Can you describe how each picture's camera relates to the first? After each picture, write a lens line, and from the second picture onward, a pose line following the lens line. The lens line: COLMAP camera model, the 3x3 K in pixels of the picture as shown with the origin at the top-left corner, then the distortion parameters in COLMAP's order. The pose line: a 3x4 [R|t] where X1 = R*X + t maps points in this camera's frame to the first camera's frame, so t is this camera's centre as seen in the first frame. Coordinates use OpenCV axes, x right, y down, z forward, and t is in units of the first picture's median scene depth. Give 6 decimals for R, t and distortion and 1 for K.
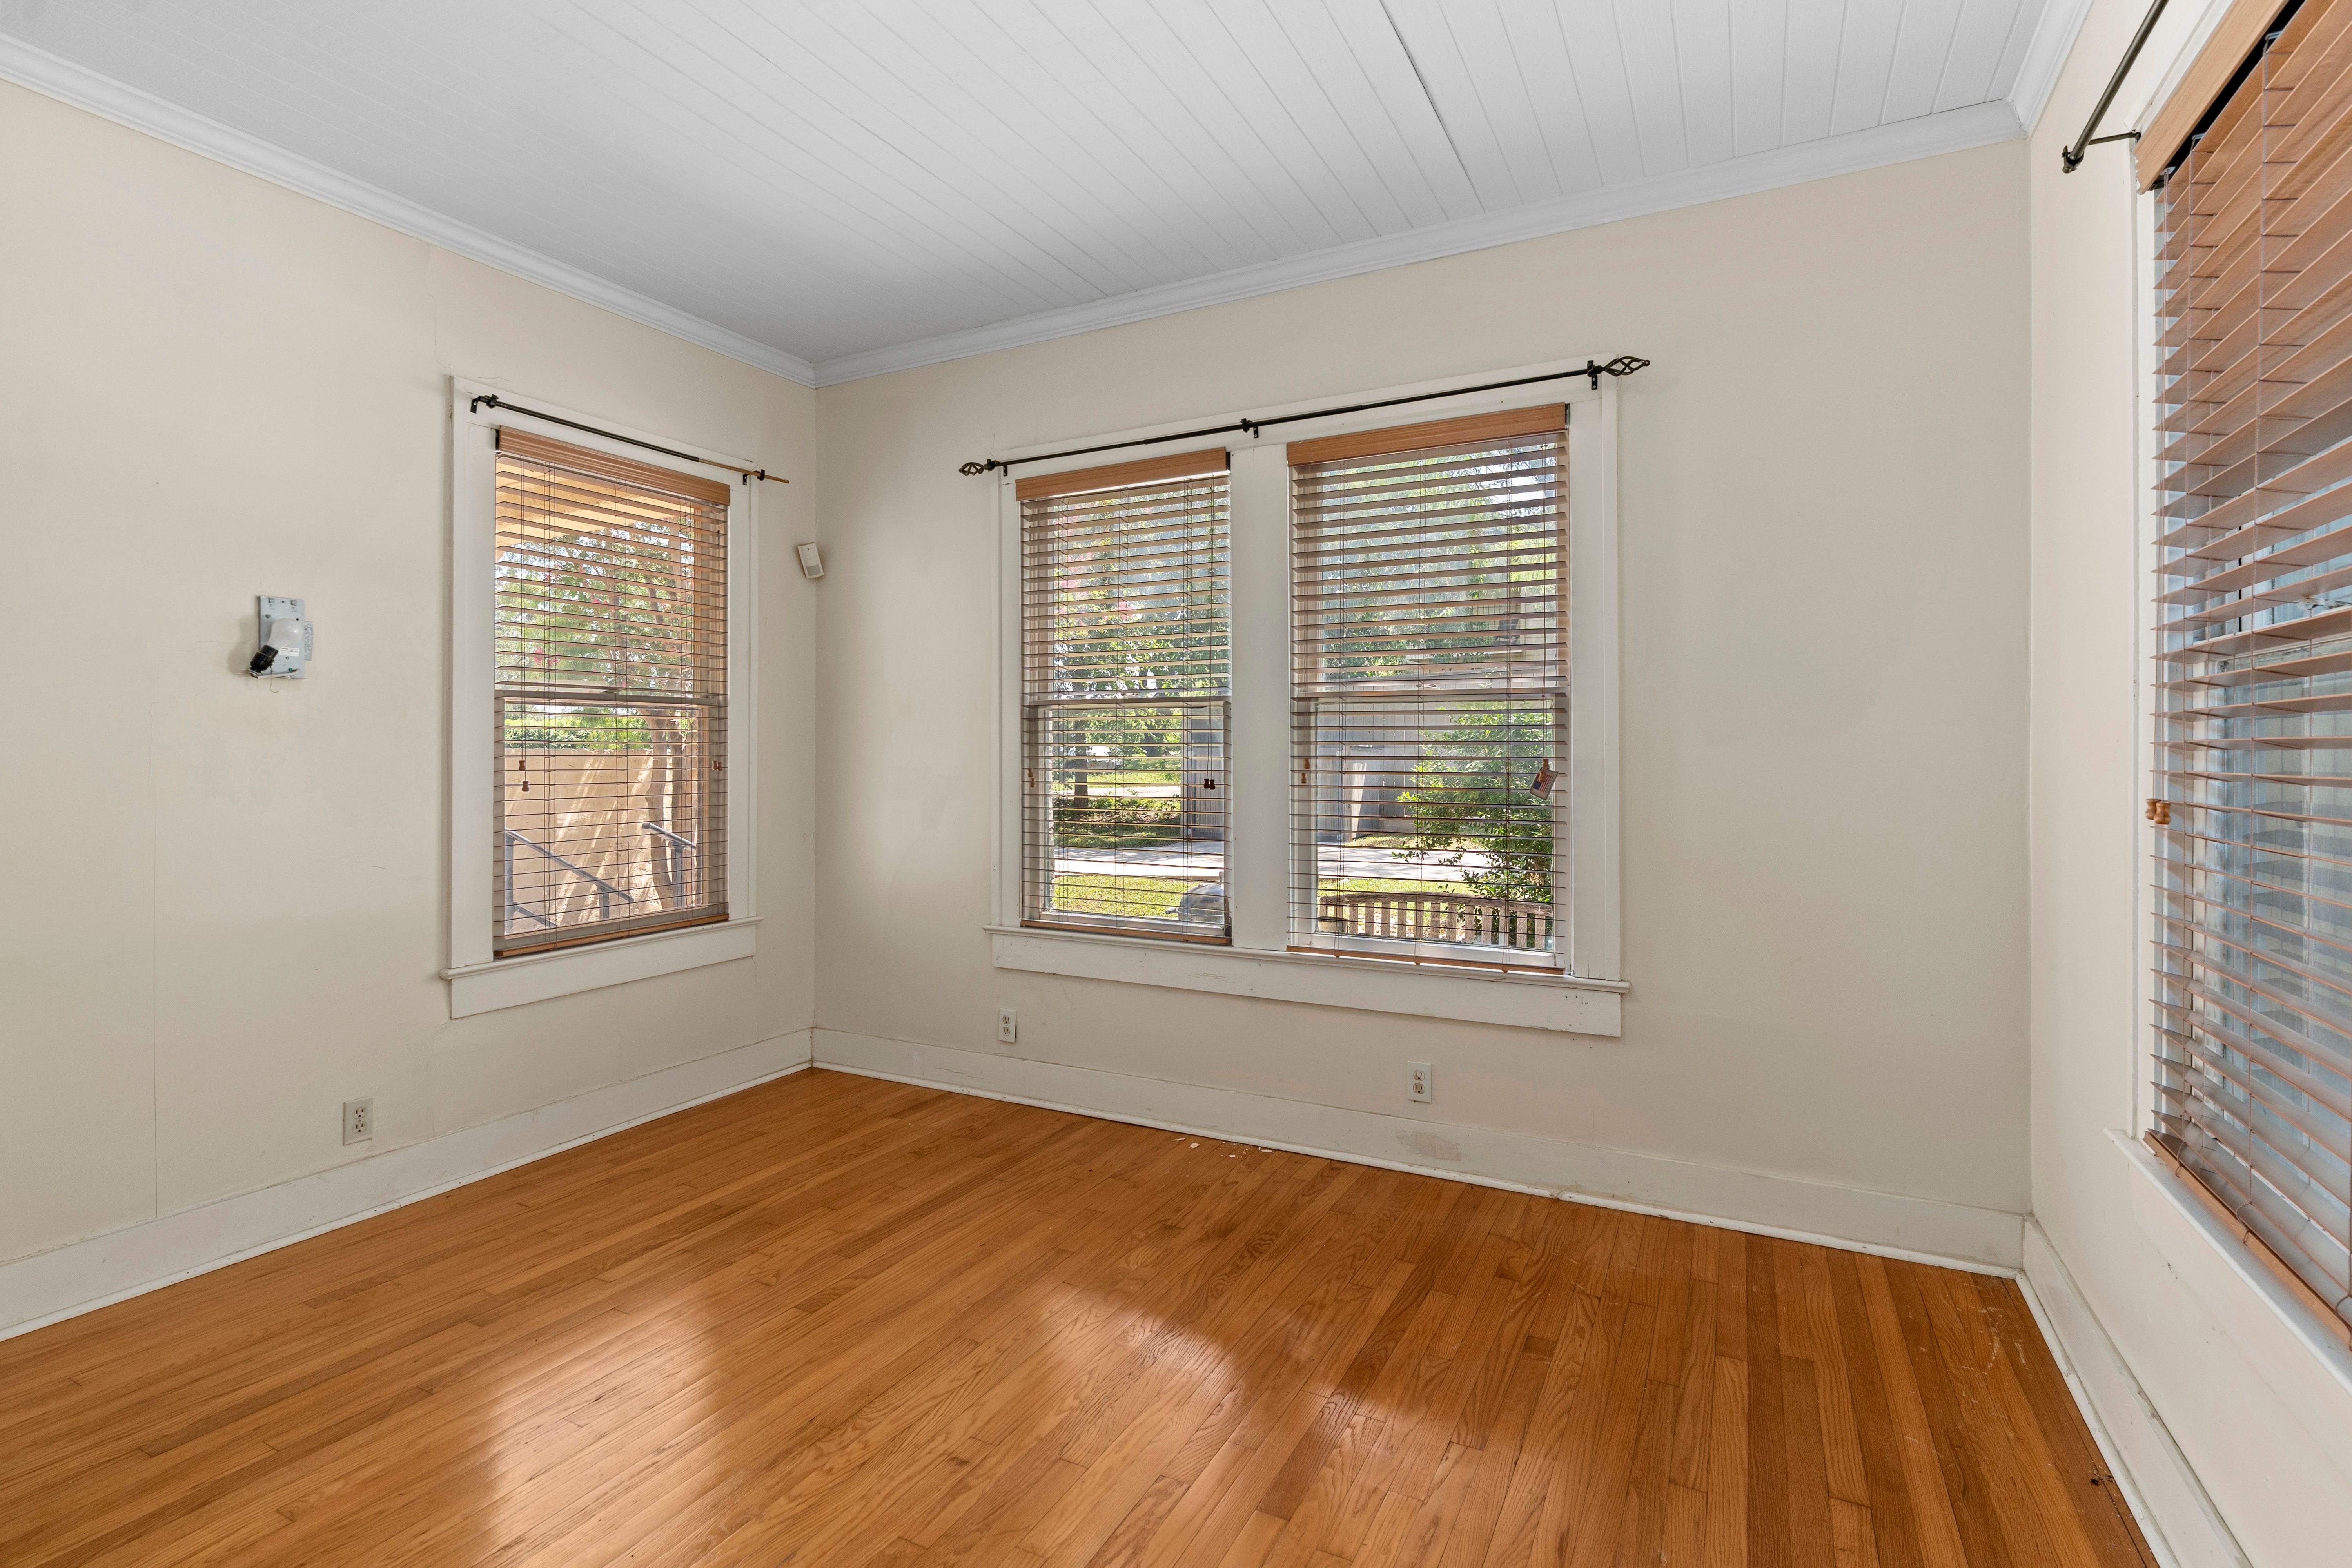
lens RADIAL K [[1070.8, 0, 1173.1], [0, 1070.8, 741.3], [0, 0, 1]] dist [-0.012666, 0.003802]
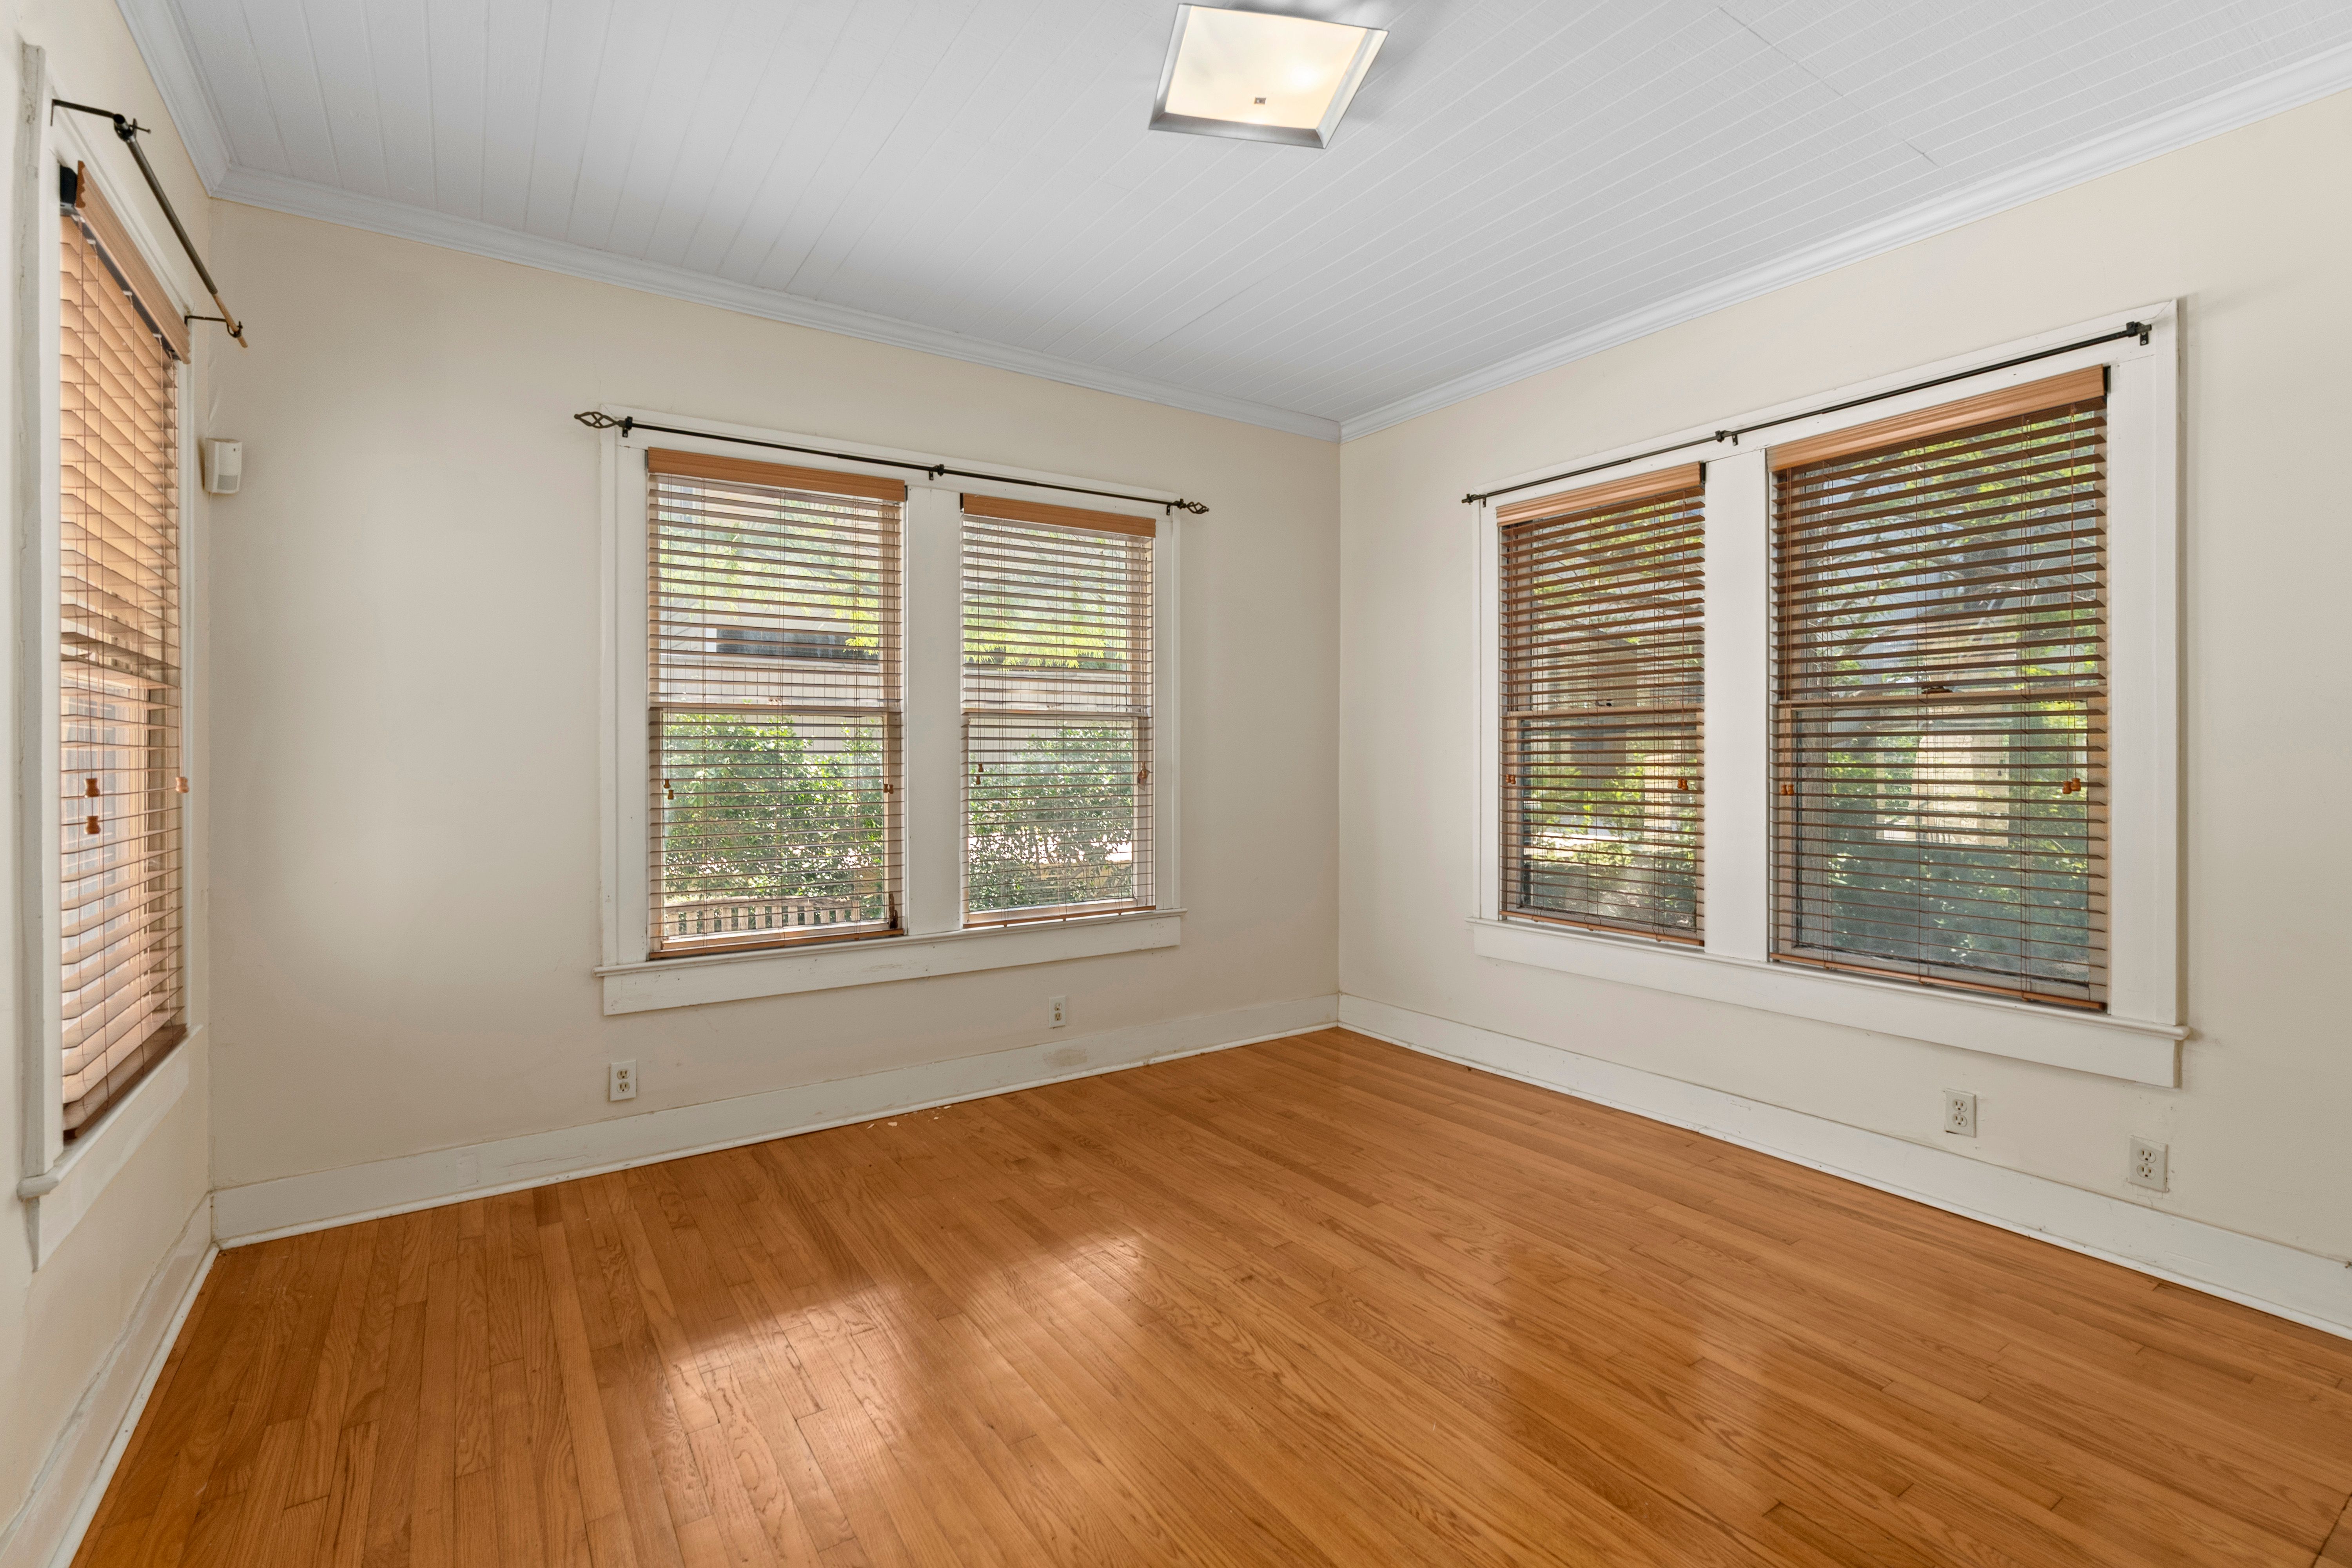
lens RADIAL K [[1070.8, 0, 1166.0], [0, 1070.8, 761.8], [0, 0, 1]] dist [-0.012666, 0.003802]
pose [[0.487190, -0.006361, 0.873273, -0.828715], [0.001928, 0.999979, 0.006208, 0.007601], [-0.873294, -0.001341, 0.487192, 0.251092]]
